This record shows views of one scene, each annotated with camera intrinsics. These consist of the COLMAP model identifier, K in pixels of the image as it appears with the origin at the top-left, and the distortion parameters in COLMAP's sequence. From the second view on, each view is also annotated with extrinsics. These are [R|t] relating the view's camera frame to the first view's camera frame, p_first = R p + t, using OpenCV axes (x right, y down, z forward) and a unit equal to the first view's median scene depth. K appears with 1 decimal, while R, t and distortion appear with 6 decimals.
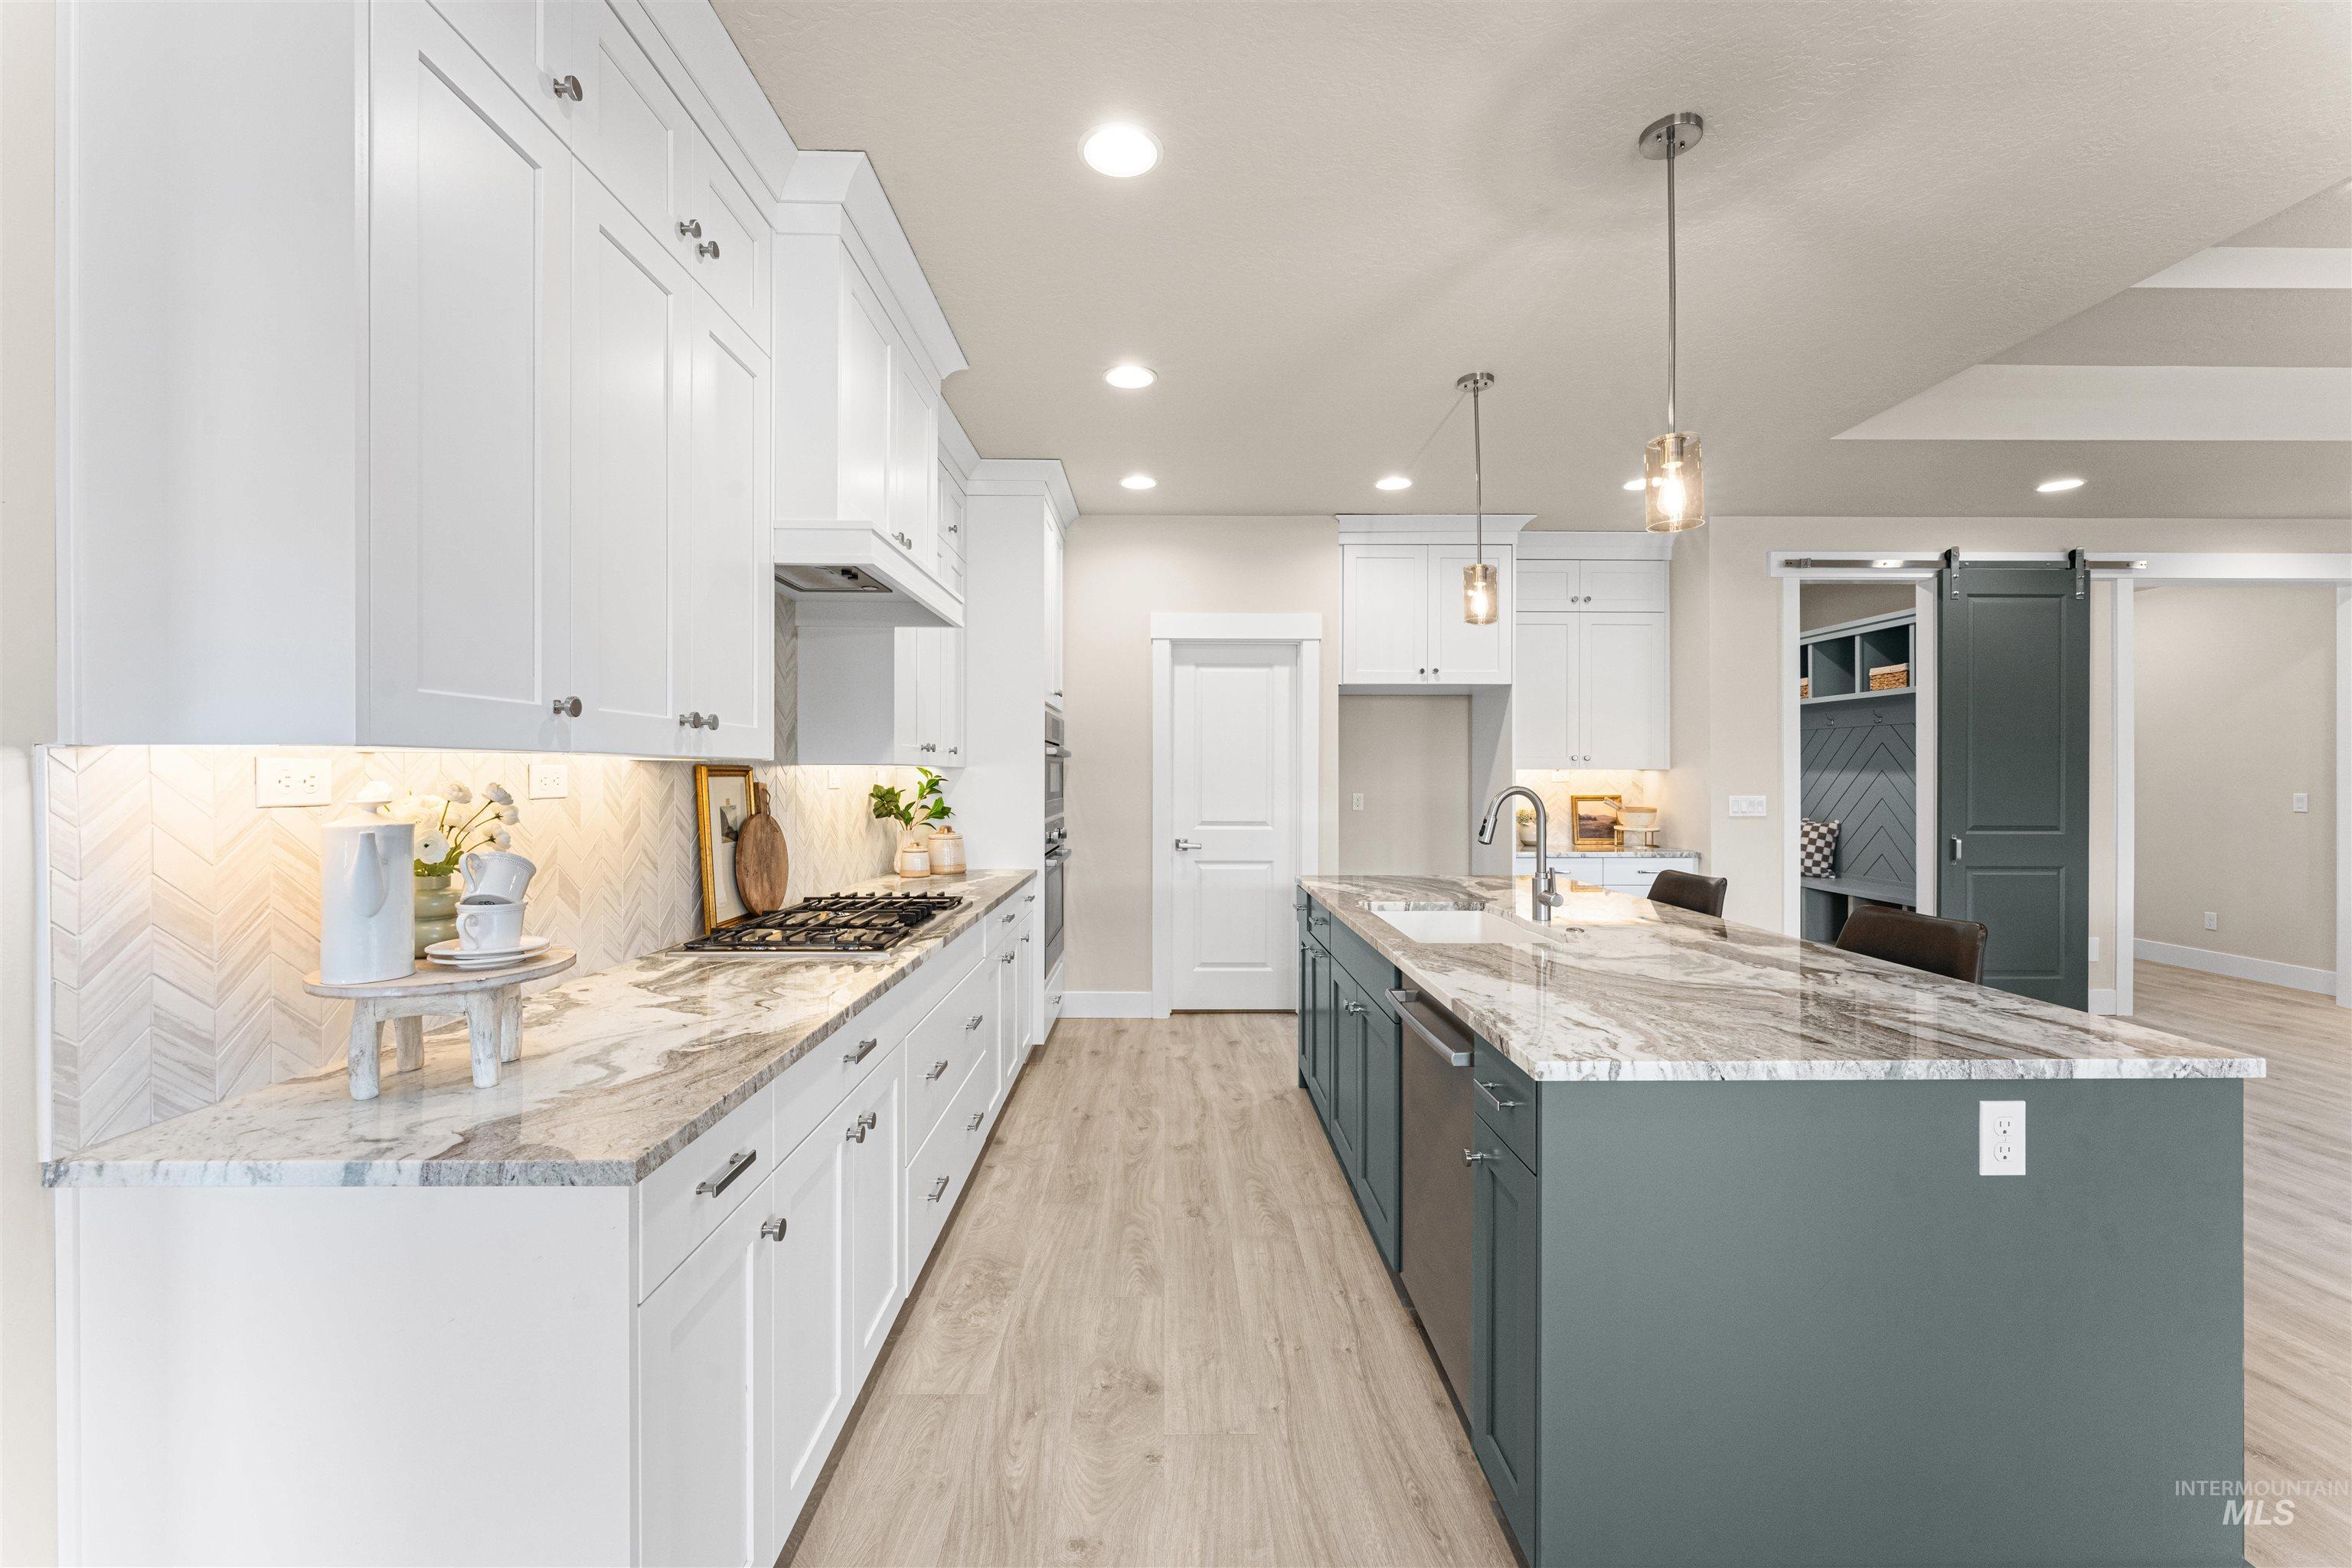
lens RADIAL K [[950.6, 0, 1182.9], [0, 950.6, 775.3], [0, 0, 1]] dist [0.003164, -0.001258]
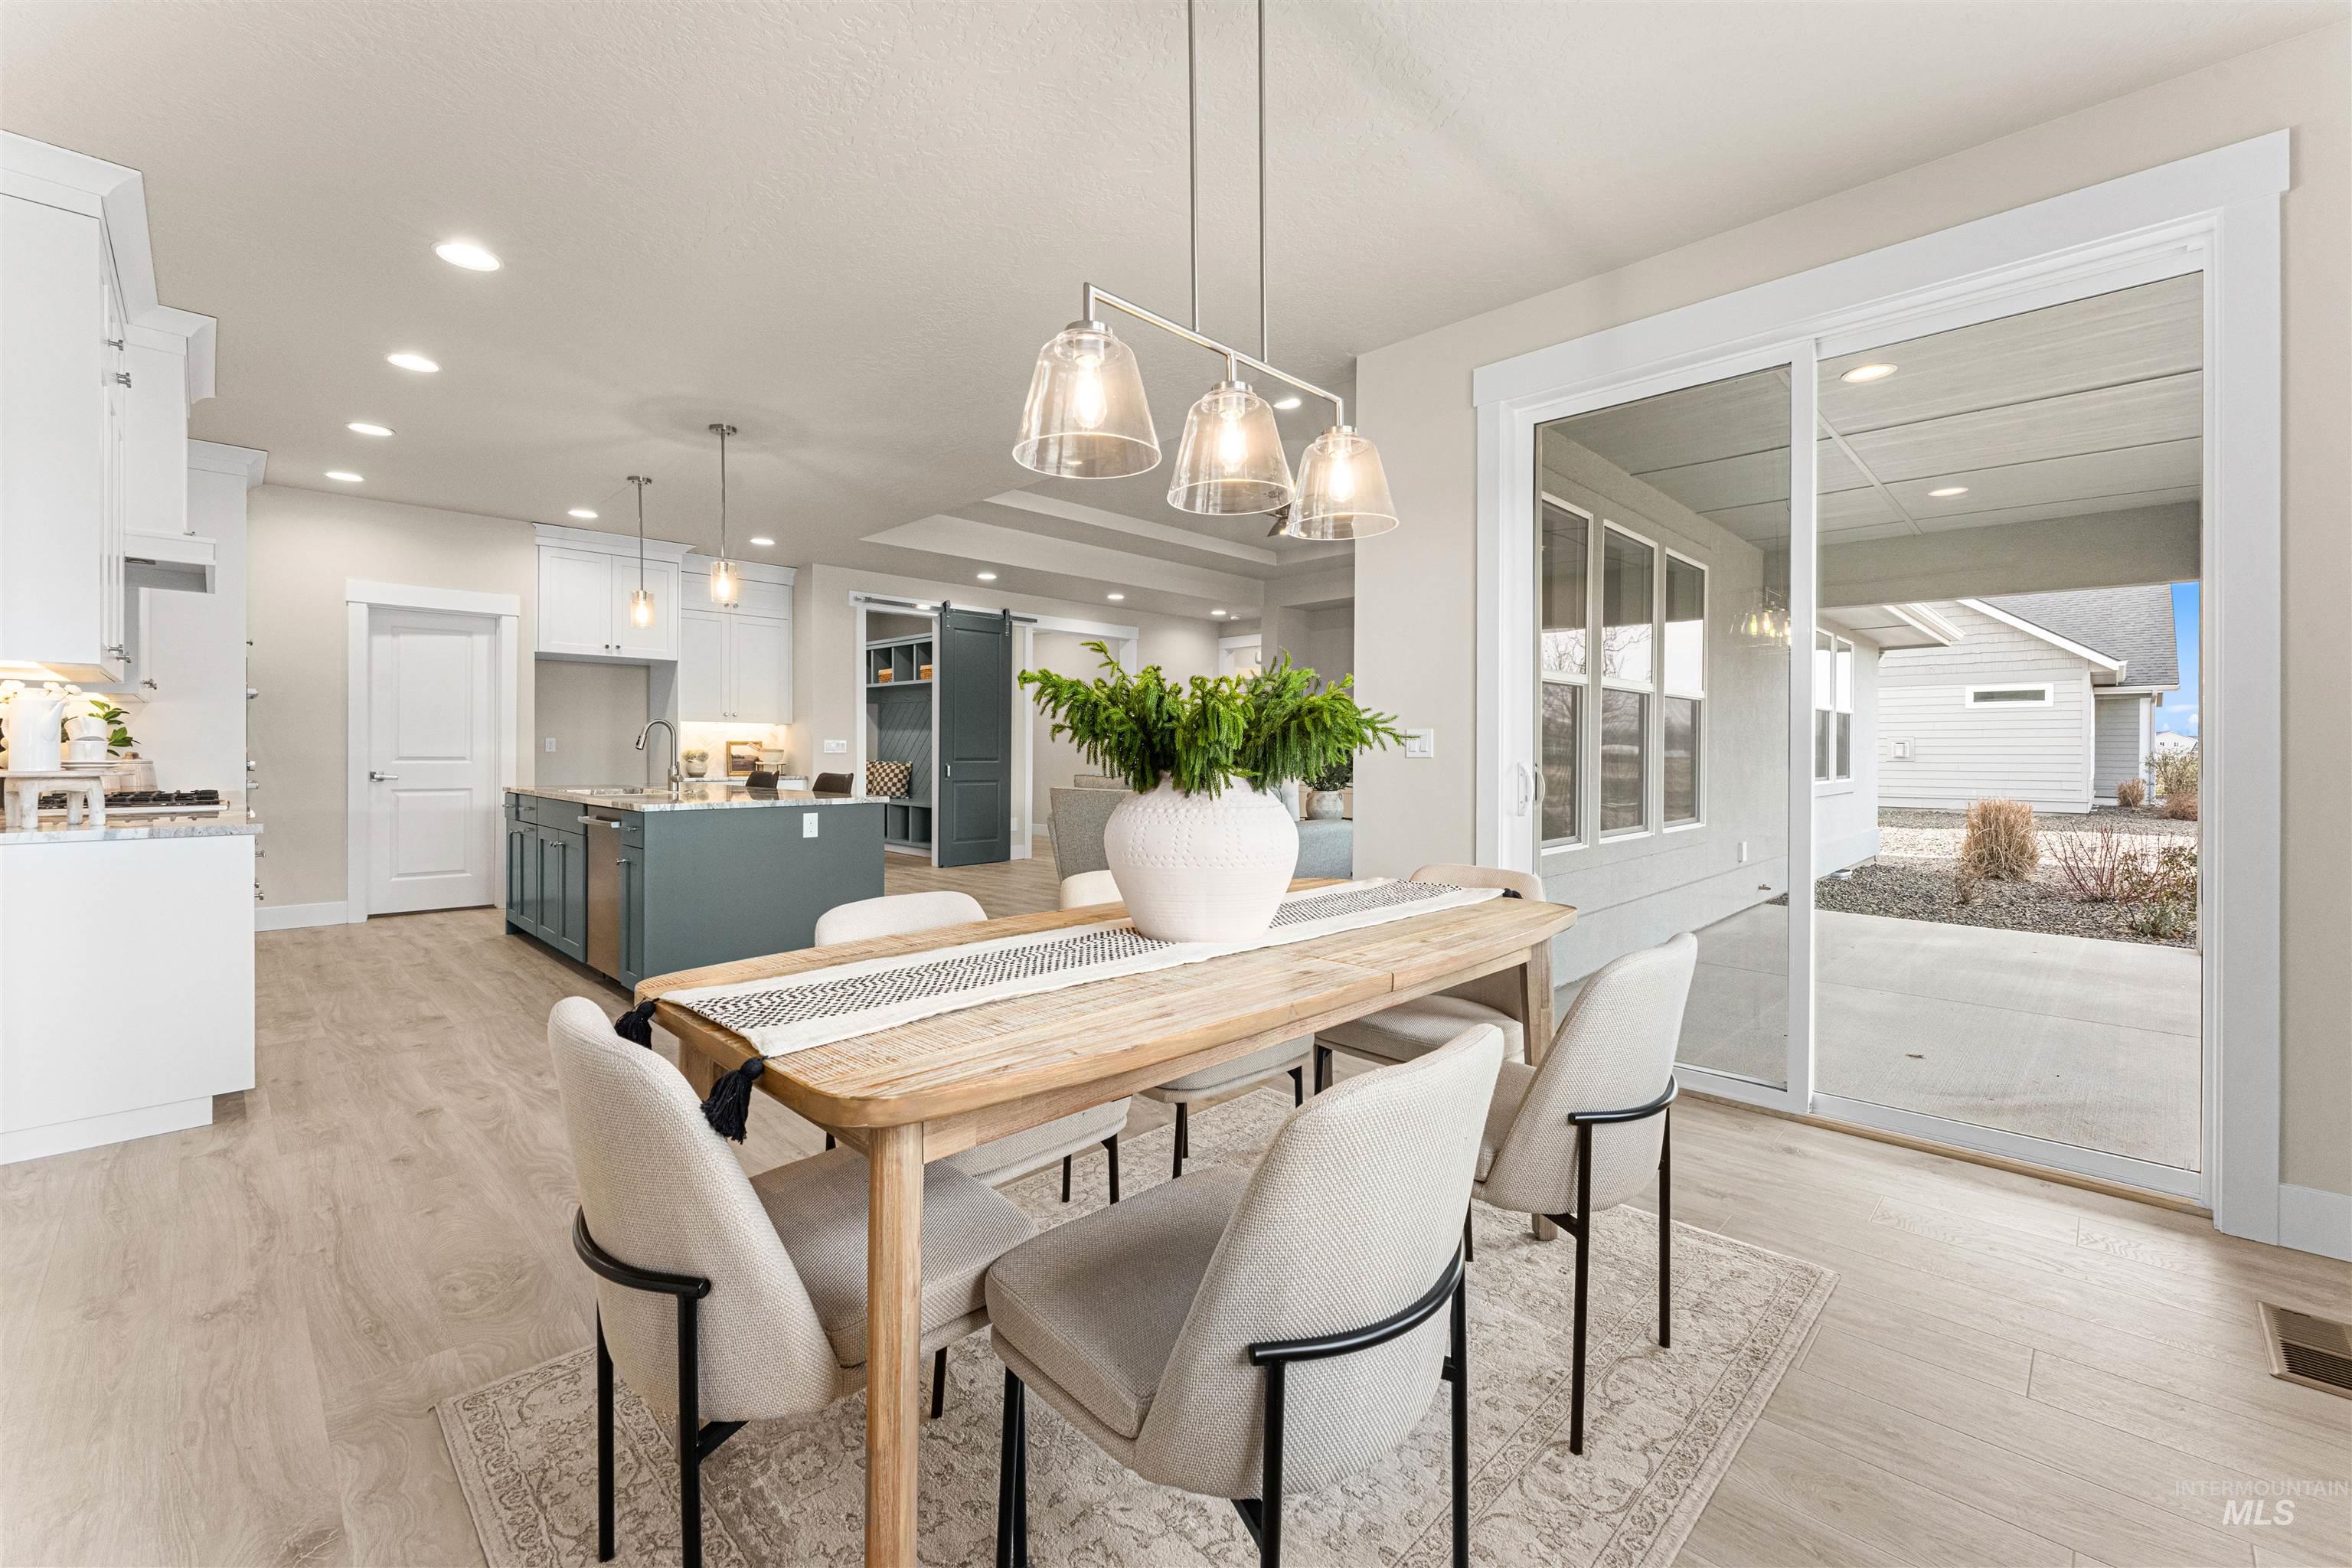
lens RADIAL K [[950.6, 0, 1175.0], [0, 950.6, 757.8], [0, 0, 1]] dist [0.003164, -0.001258]
pose [[0.714853, -0.002361, 0.699271, -0.151550], [-0.003910, 0.999965, 0.007373, 0.045675], [-0.699264, -0.008005, 0.714819, -0.685709]]
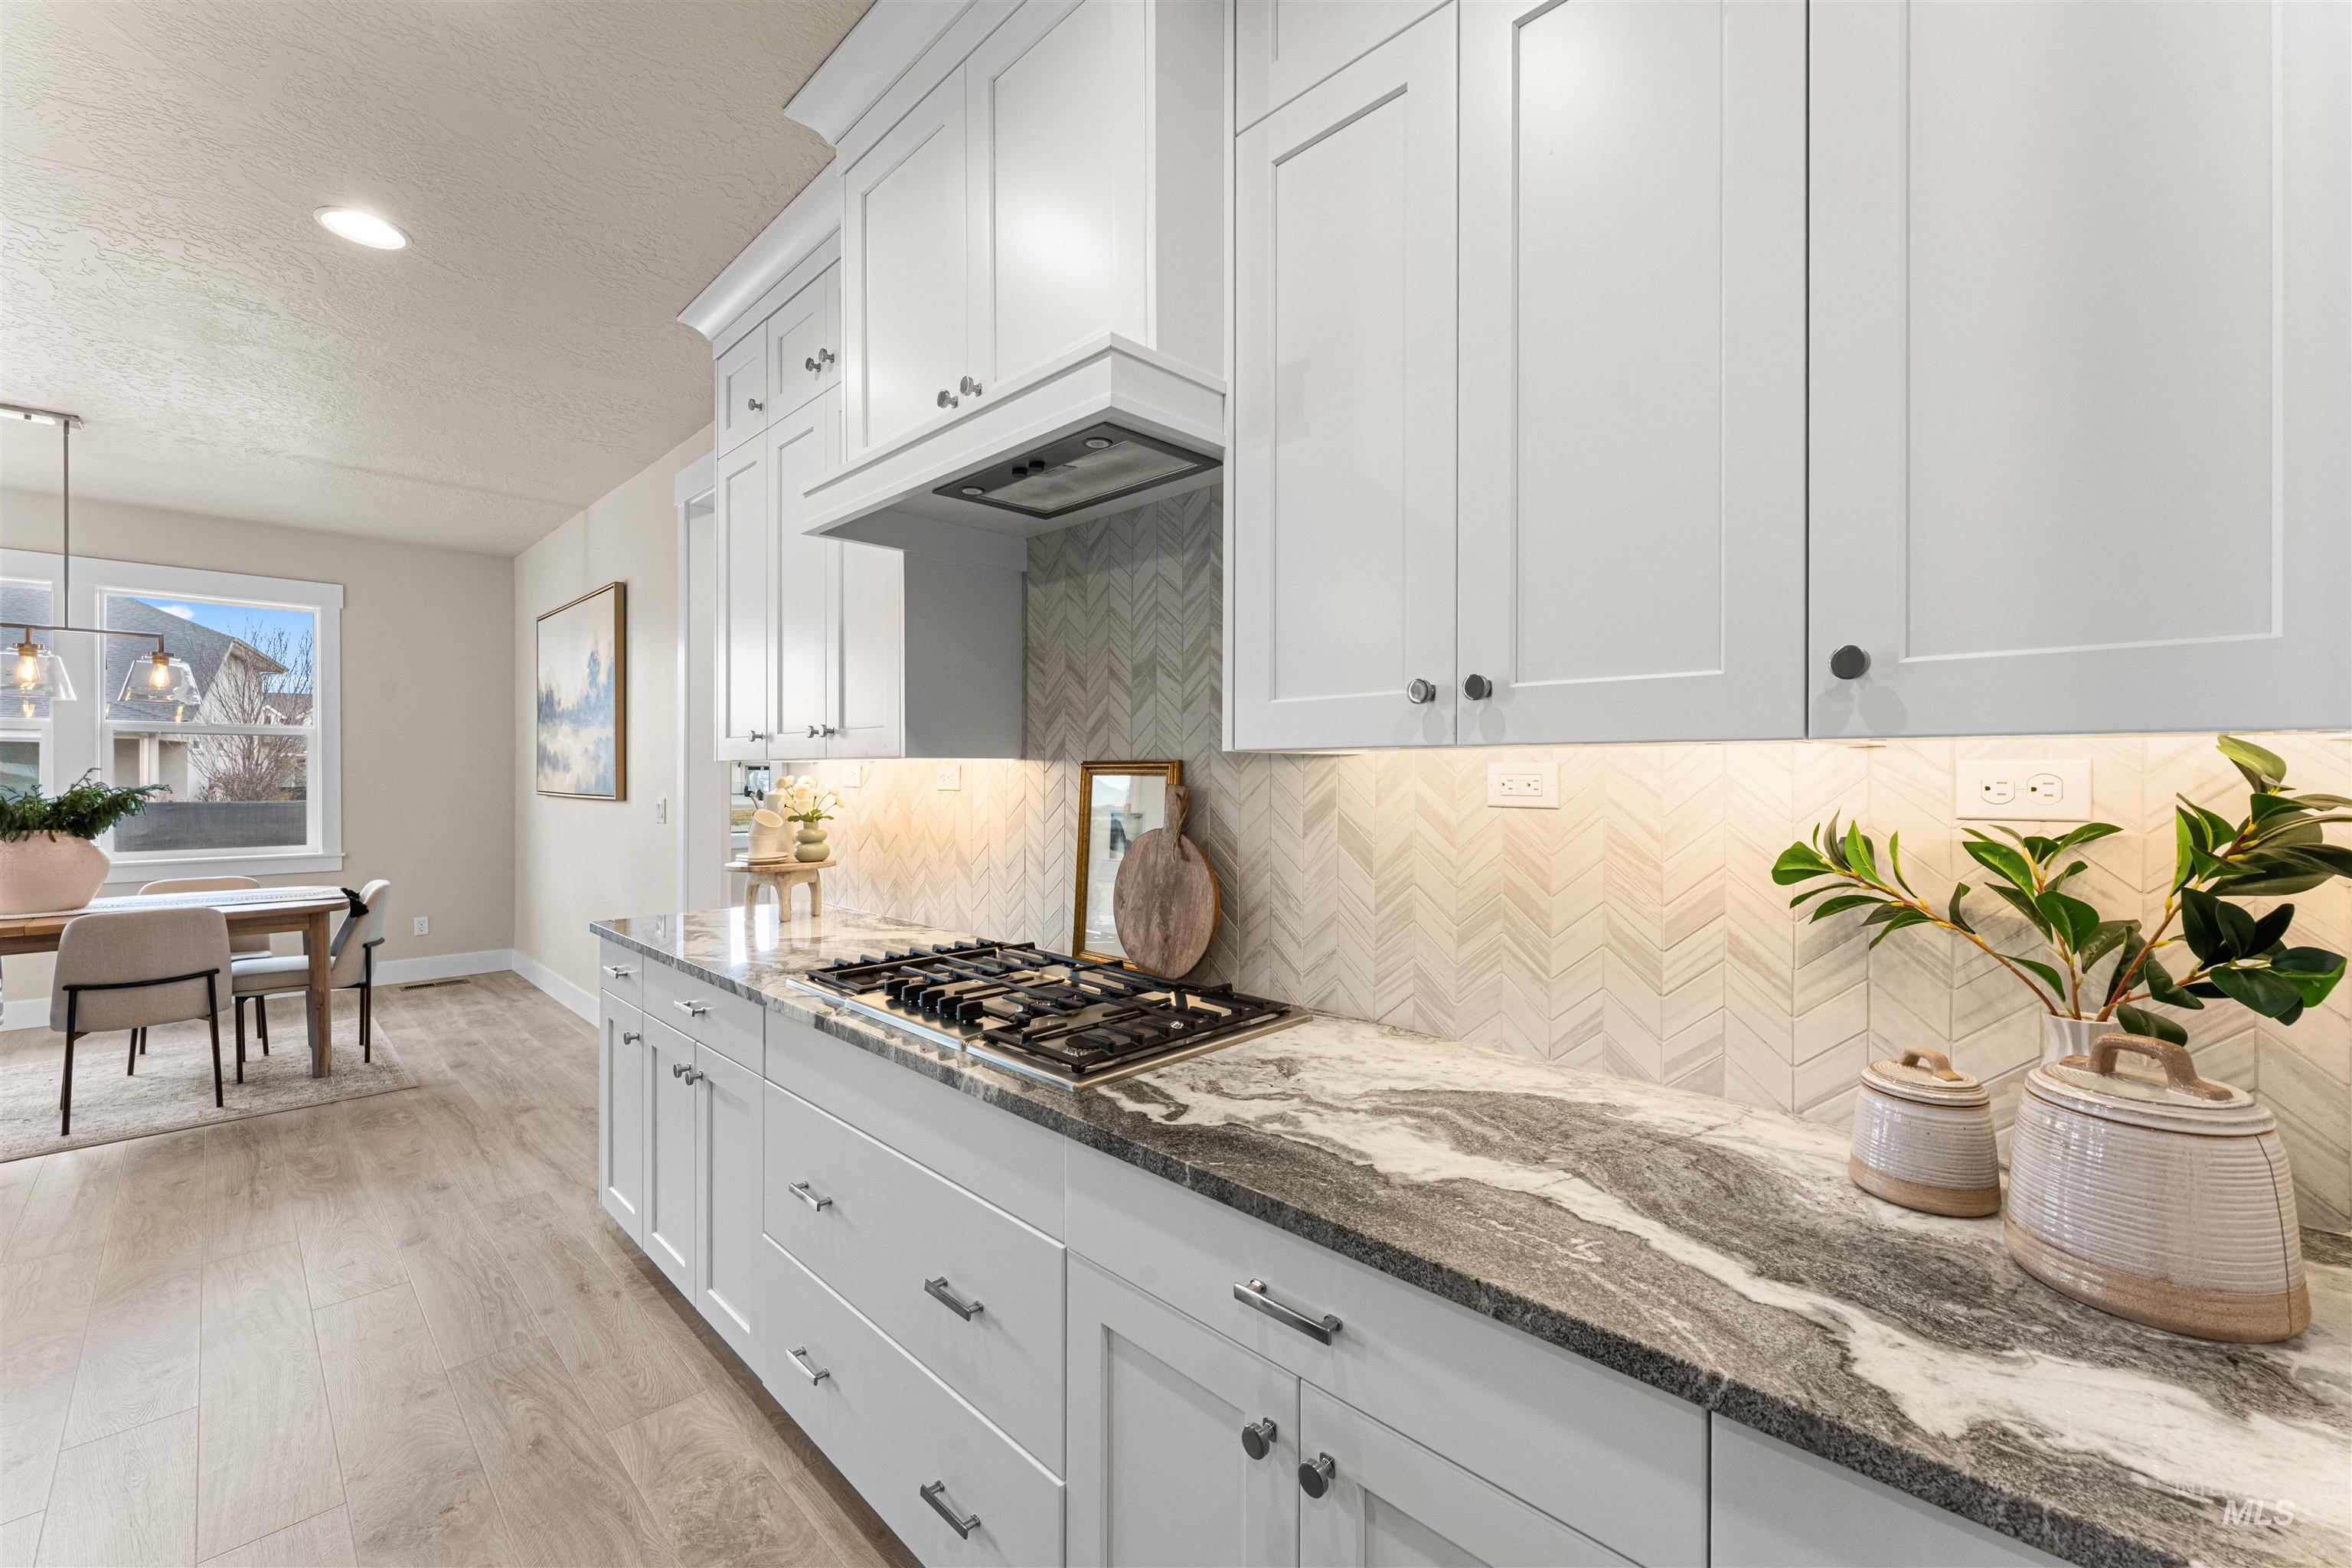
lens RADIAL K [[950.6, 0, 1189.7], [0, 950.6, 780.0], [0, 0, 1]] dist [0.003164, -0.001258]
pose [[-0.711947, -0.001179, -0.702232, 0.020019], [-0.004260, 0.999987, 0.002640, 0.001718], [0.702220, 0.004871, -0.711943, 0.987063]]
